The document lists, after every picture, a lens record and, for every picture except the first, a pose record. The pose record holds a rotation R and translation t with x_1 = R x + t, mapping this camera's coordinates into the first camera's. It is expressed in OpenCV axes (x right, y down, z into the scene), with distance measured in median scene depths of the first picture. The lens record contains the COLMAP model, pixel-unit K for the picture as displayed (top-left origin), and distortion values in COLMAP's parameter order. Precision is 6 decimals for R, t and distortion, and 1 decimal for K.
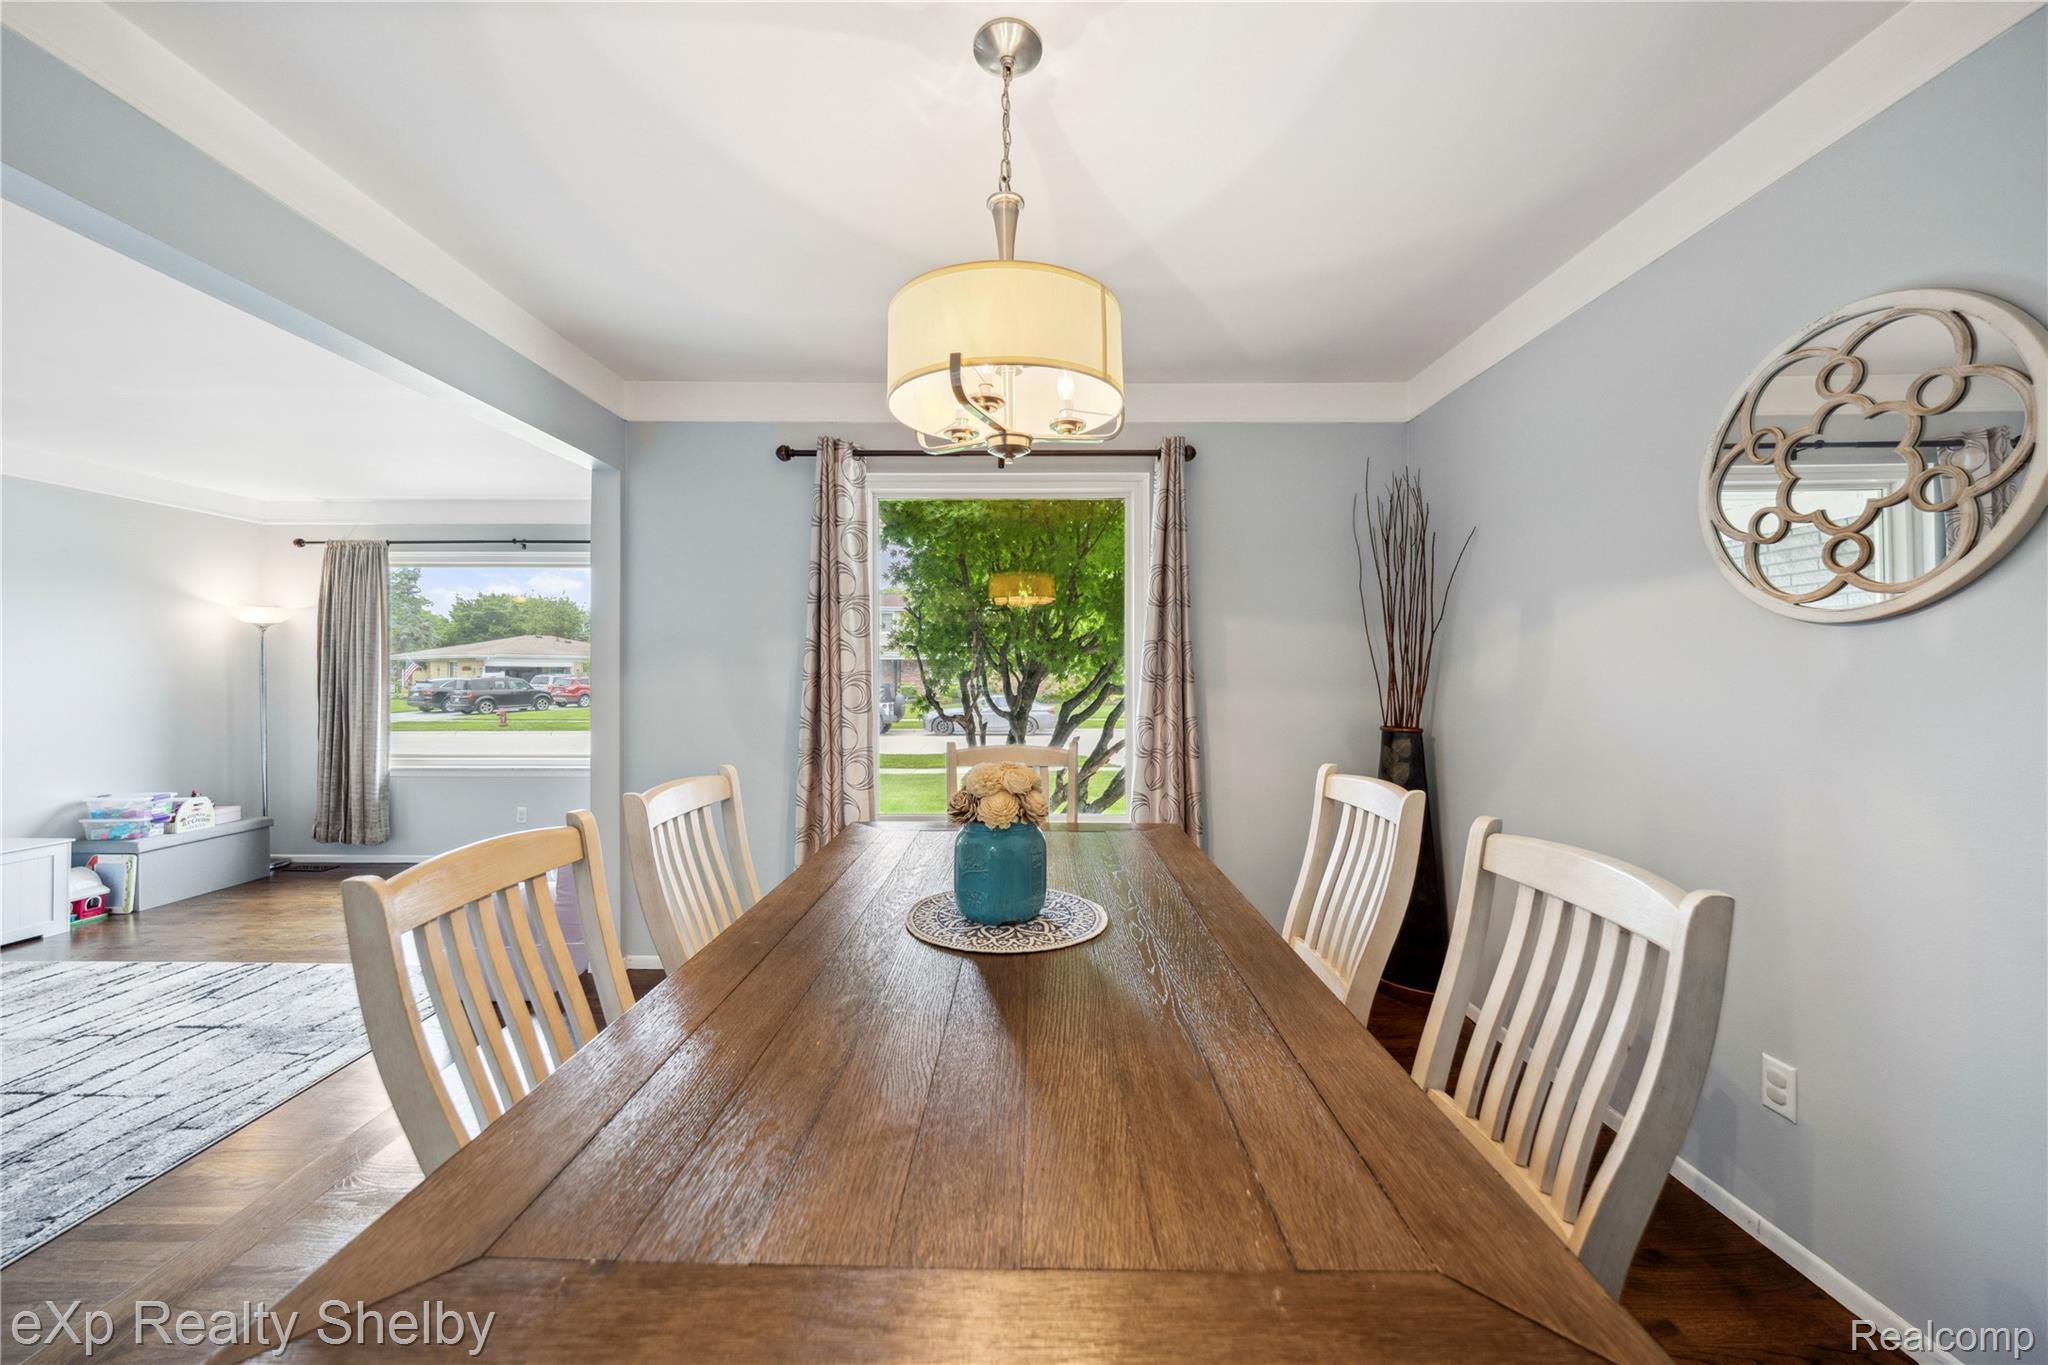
lens RADIAL K [[734.7, 0, 1022.2], [0, 734.7, 687.7], [0, 0, 1]] dist [-0.001142, -0.000158]
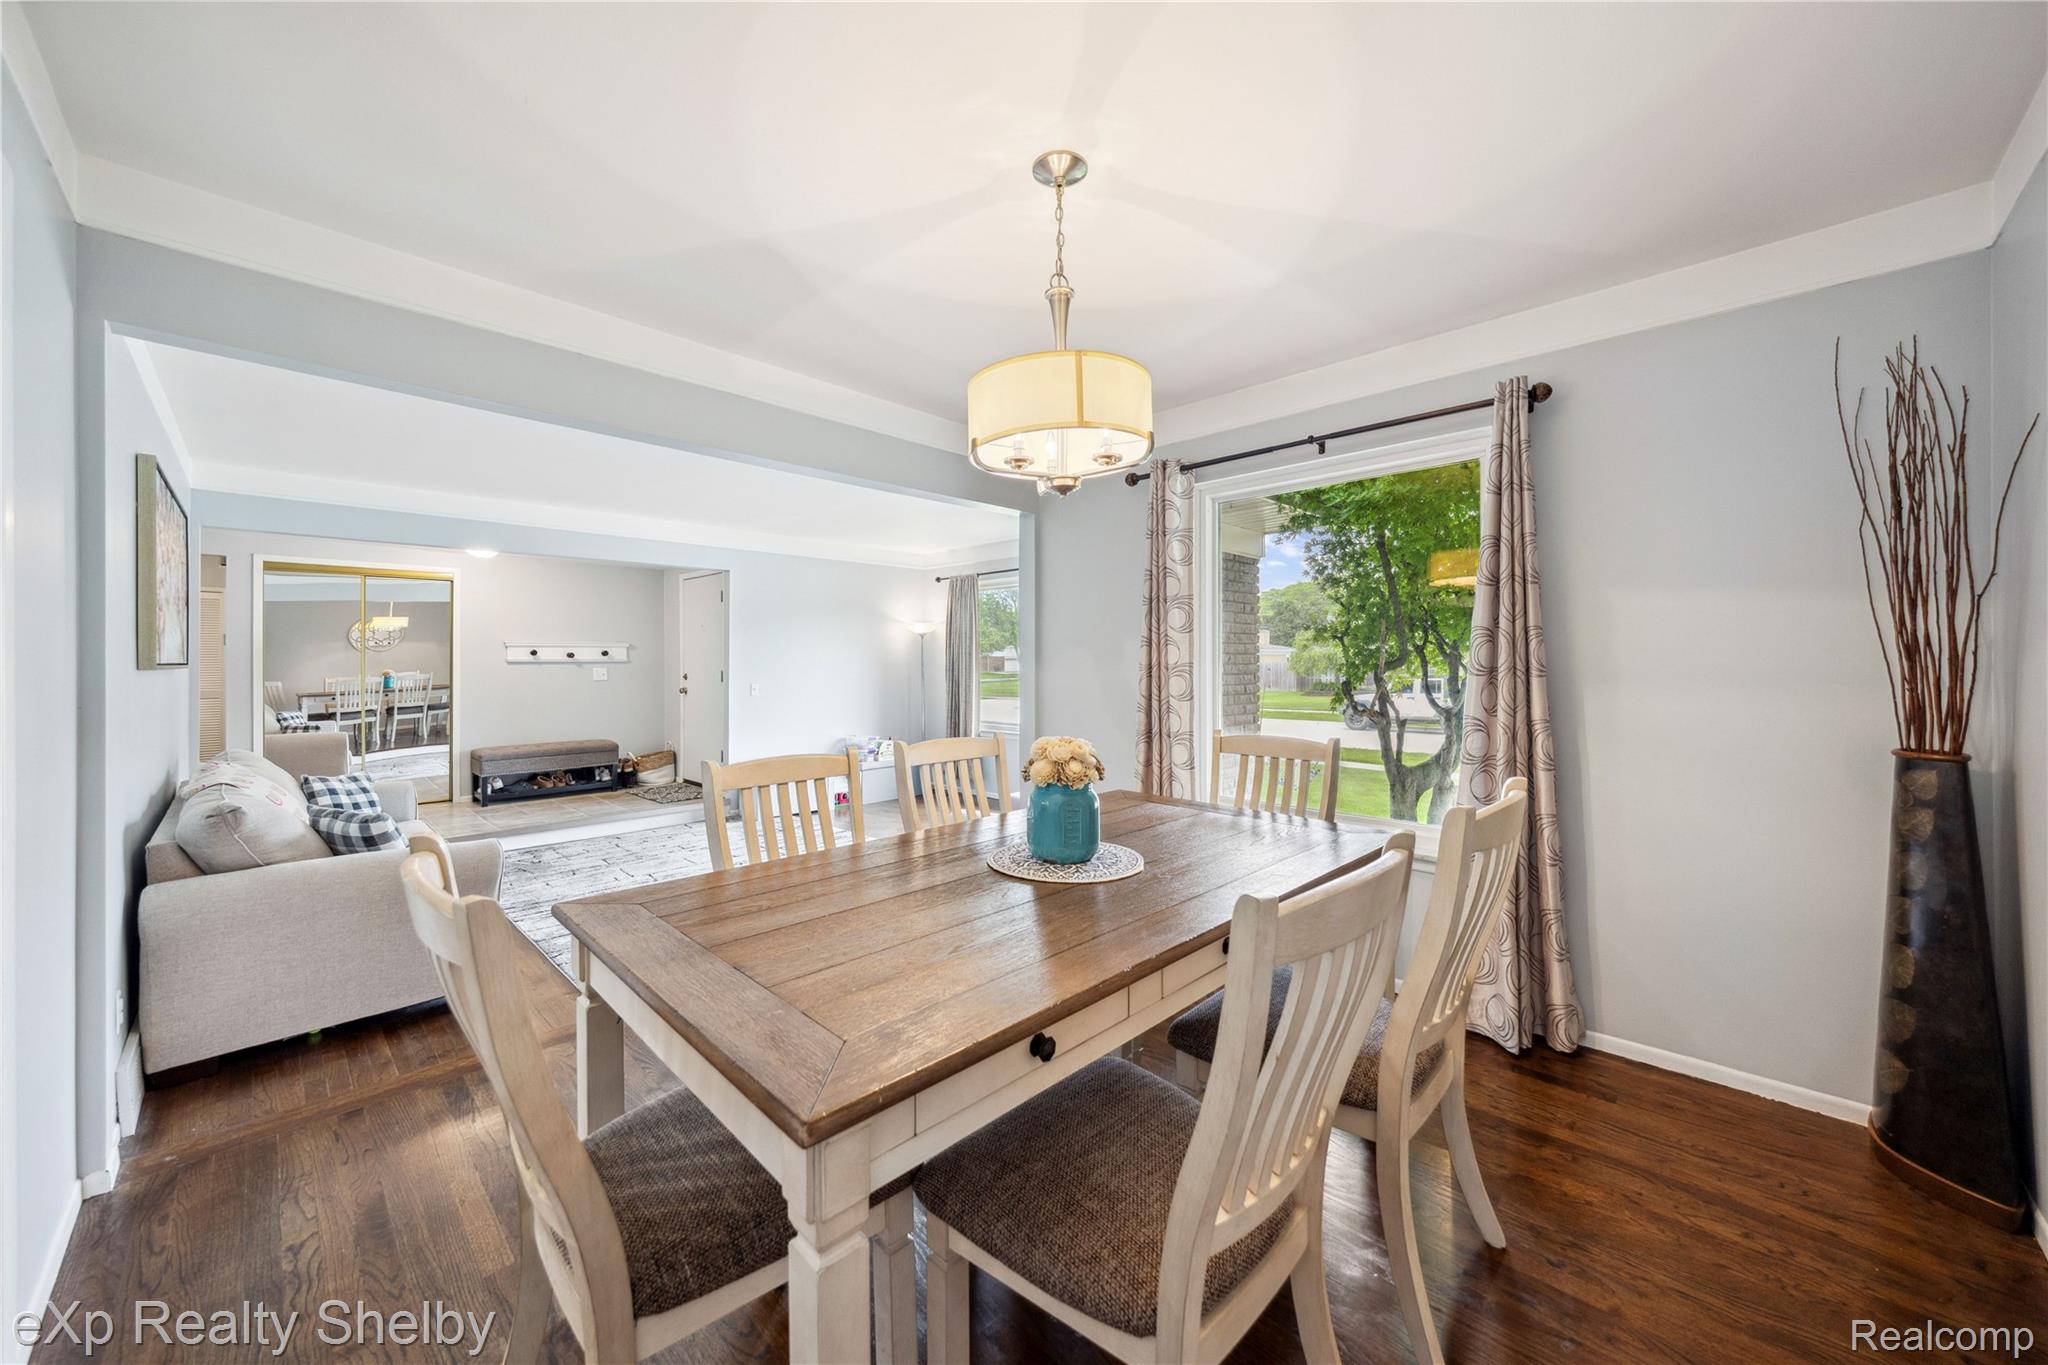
lens RADIAL K [[743.8, 0, 1024.0], [0, 743.8, 682.5], [0, 0, 1]] dist [-0.000051, -0.000035]
pose [[0.718644, 0.014650, -0.695224, 0.391302], [-0.010222, 0.999893, 0.010503, -0.002571], [0.695303, -0.000441, 0.718717, 0.016646]]
